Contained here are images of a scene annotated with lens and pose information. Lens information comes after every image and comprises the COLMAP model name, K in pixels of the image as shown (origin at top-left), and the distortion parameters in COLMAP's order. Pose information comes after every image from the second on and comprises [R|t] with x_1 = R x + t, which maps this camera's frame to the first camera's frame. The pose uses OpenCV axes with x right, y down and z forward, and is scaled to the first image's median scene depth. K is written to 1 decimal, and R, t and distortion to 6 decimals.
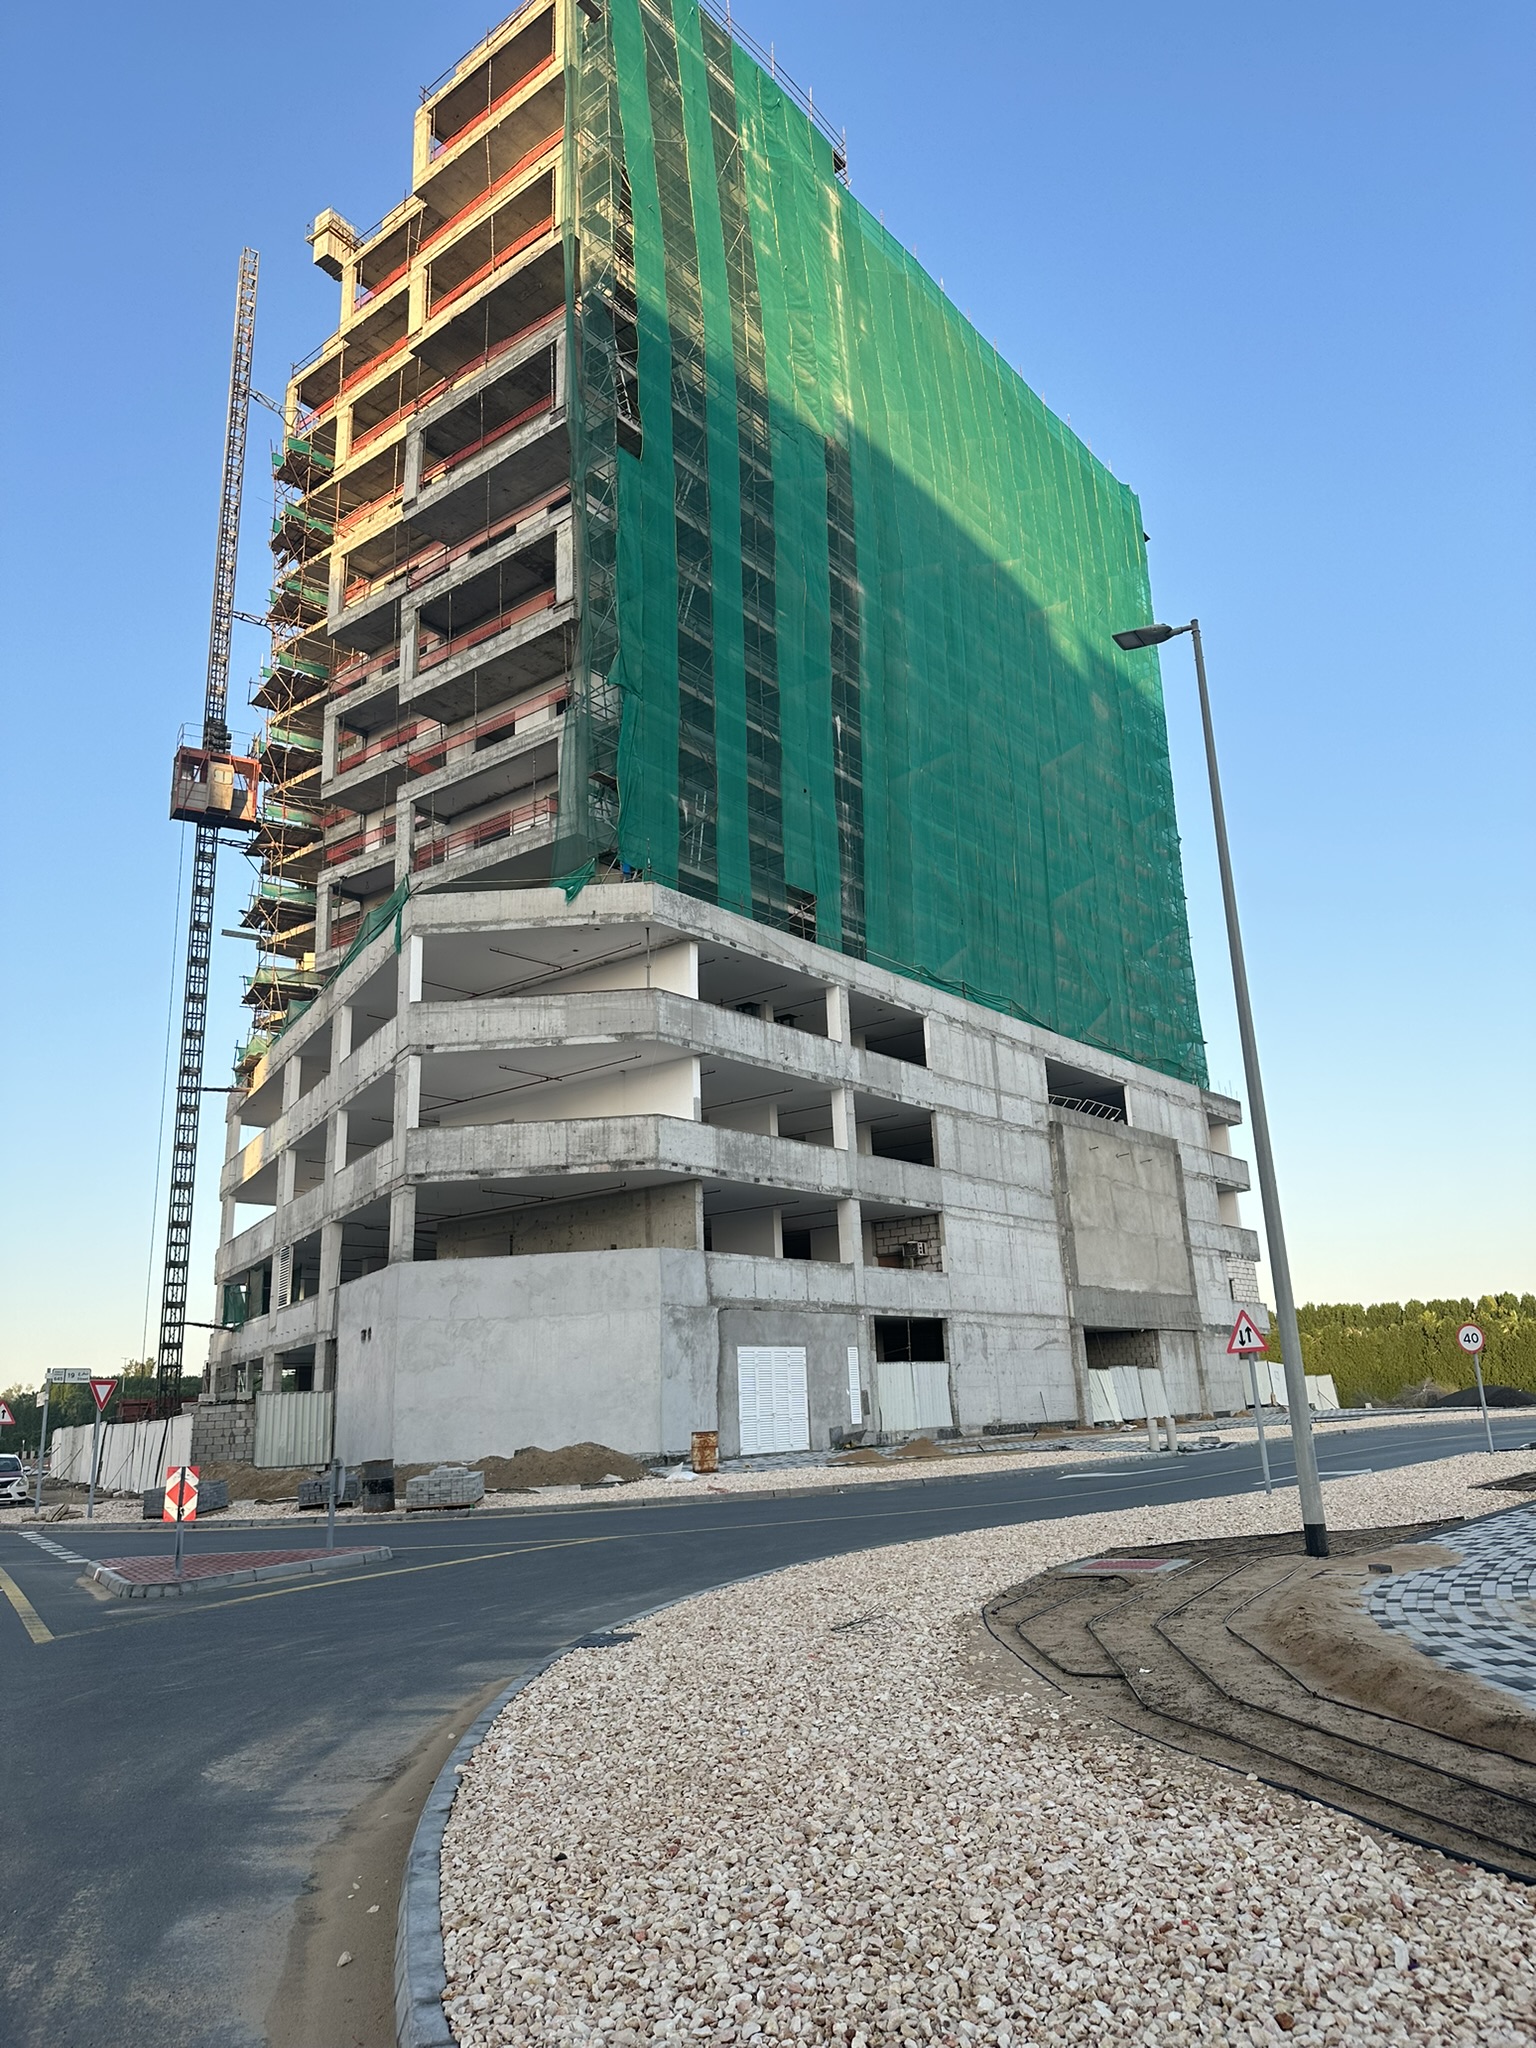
lens RADIAL K [[1421.7, 0, 763.5], [0, 1421.7, 1028.3], [0, 0, 1]] dist [0.040086, -0.056501]
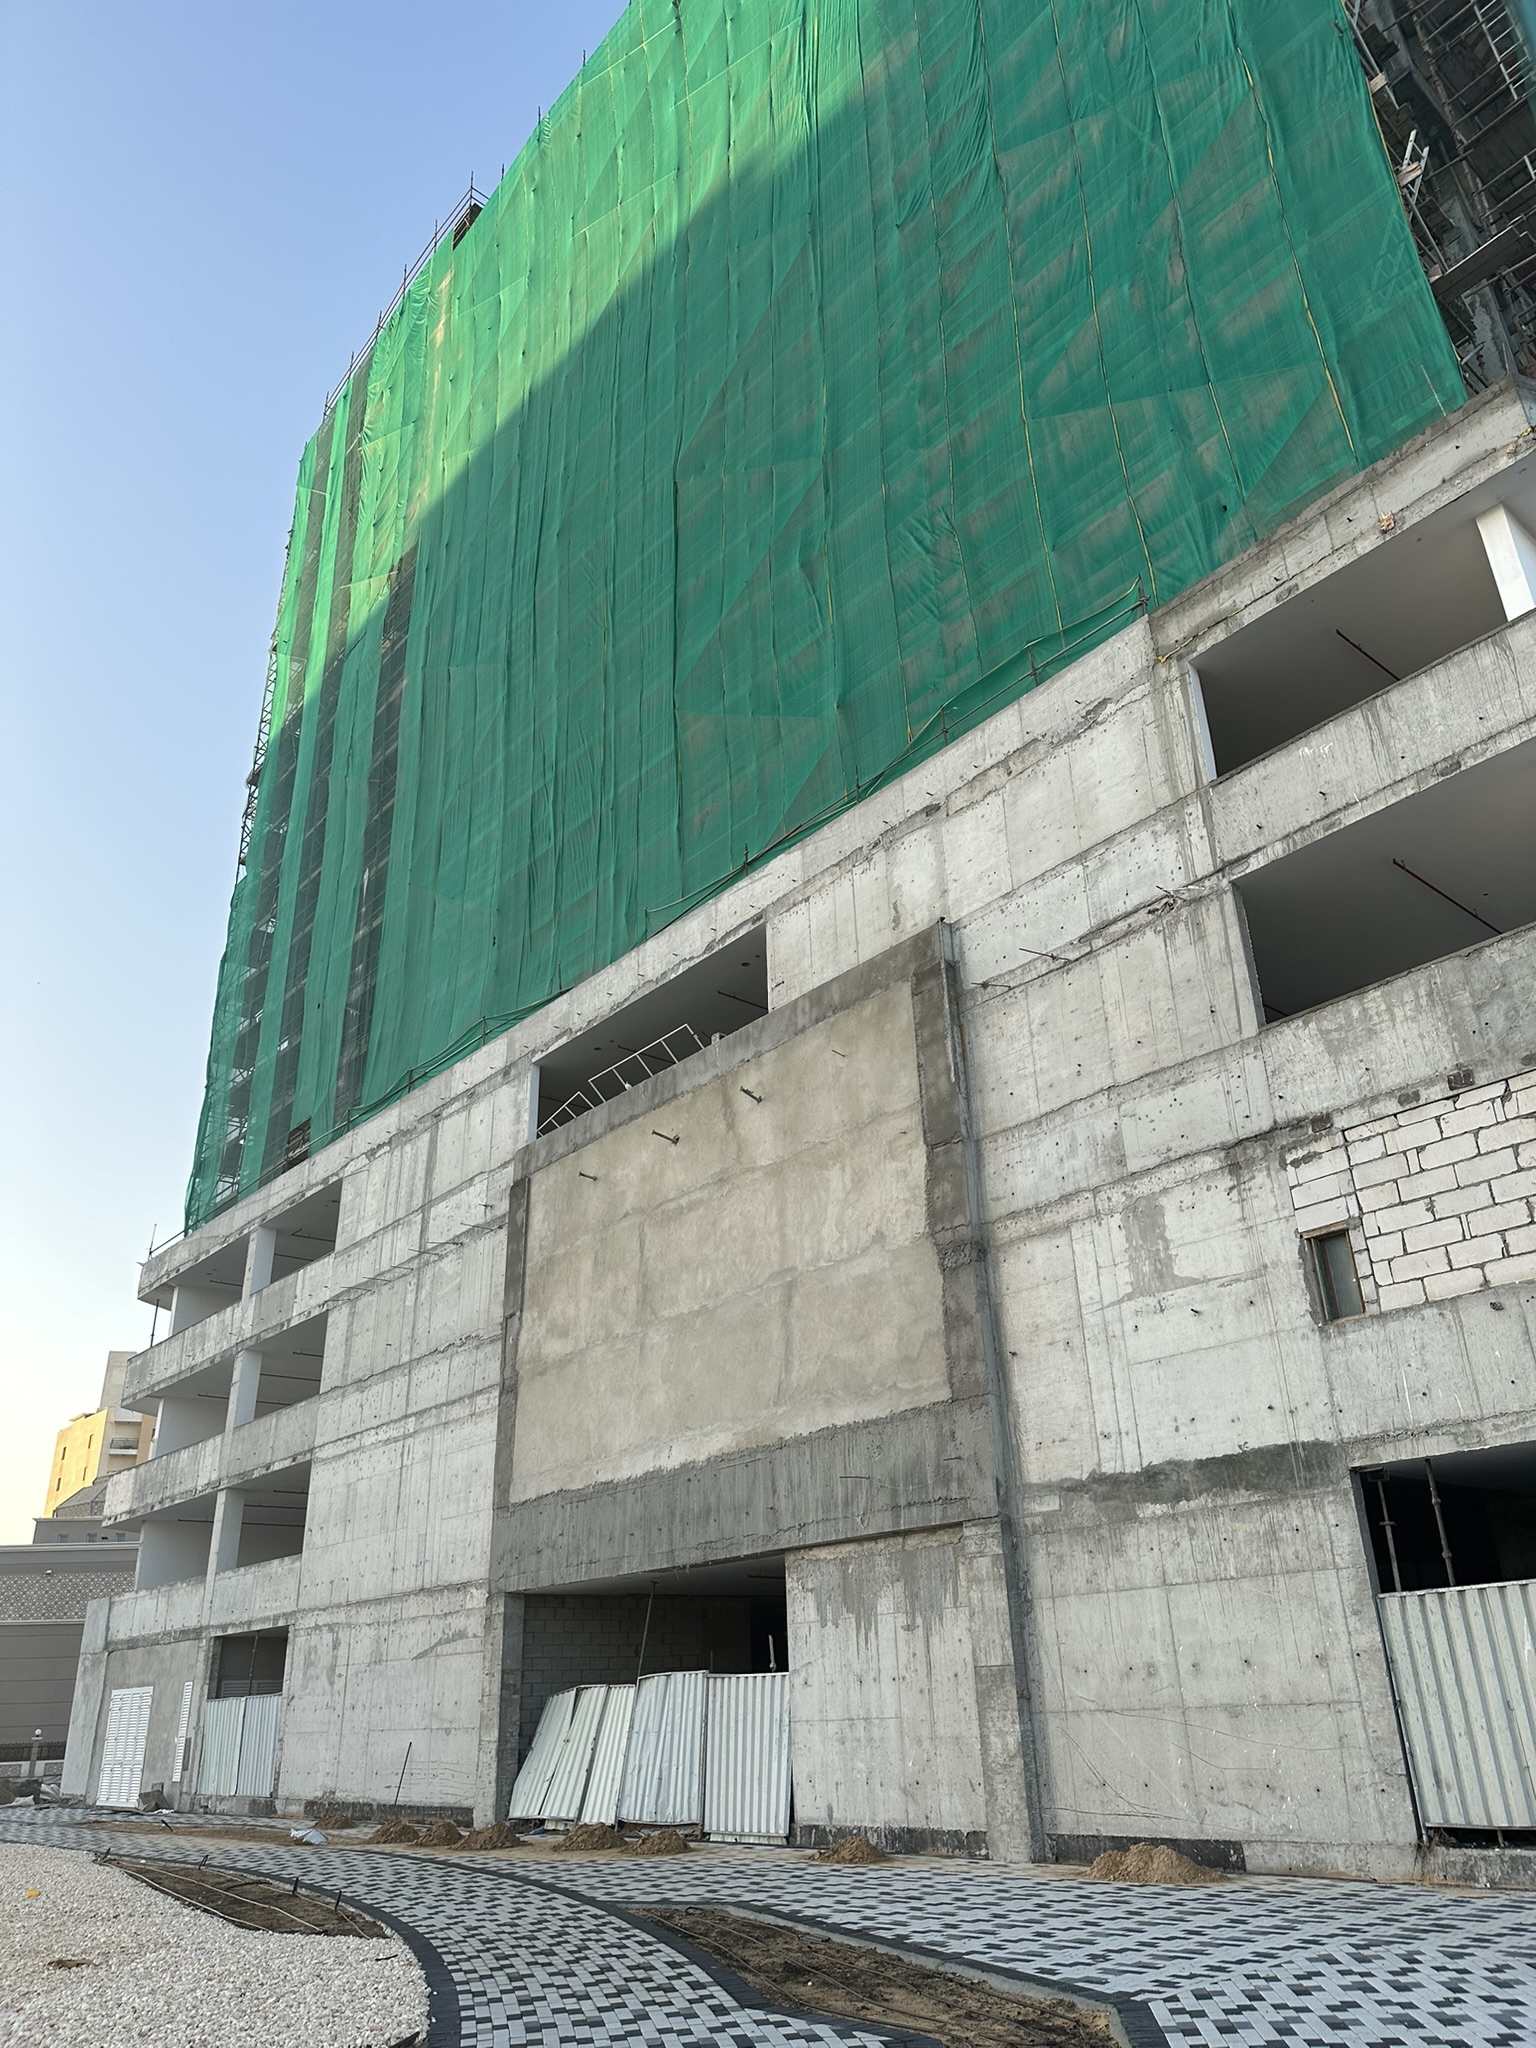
lens RADIAL K [[1421.7, 0, 763.5], [0, 1421.7, 1028.3], [0, 0, 1]] dist [0.040086, -0.056501]
pose [[-0.193174, -0.366531, -0.910131, 0.766269], [0.305035, 0.859201, -0.410763, 0.290494], [0.932544, -0.356971, -0.054170, 1.270675]]
